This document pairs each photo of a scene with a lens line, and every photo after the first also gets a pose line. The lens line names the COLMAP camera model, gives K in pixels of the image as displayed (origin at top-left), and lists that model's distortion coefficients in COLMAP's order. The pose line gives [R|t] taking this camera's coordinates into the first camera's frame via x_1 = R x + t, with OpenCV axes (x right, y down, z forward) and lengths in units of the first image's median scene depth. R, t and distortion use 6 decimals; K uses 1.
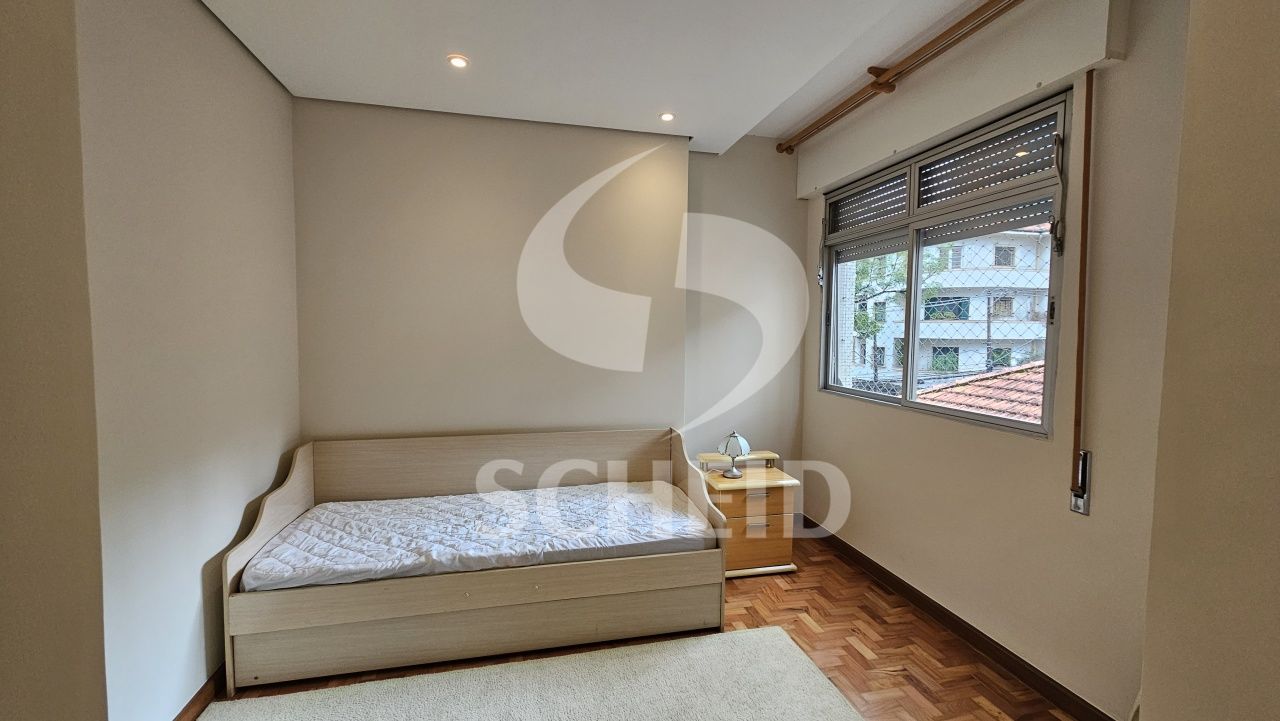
lens RADIAL K [[525.7, 0, 642.2], [0, 525.7, 361.8], [0, 0, 1]] dist [-0.000882, 0.000736]
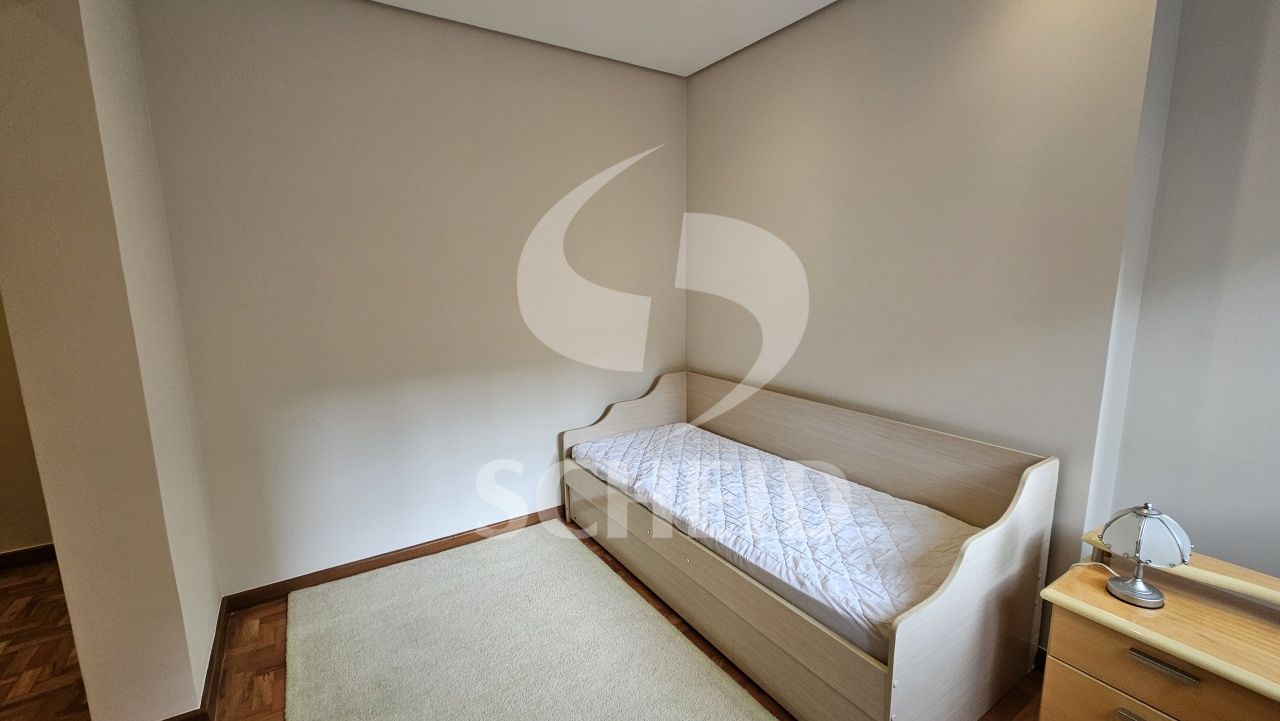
lens RADIAL K [[525.7, 0, 639.3], [0, 525.7, 359.0], [0, 0, 1]] dist [-0.000882, 0.000736]
pose [[0.325709, 0.133387, -0.936014, 0.552488], [-0.042189, 0.991062, 0.126552, -0.030032], [0.944528, -0.001730, 0.328426, 0.585427]]
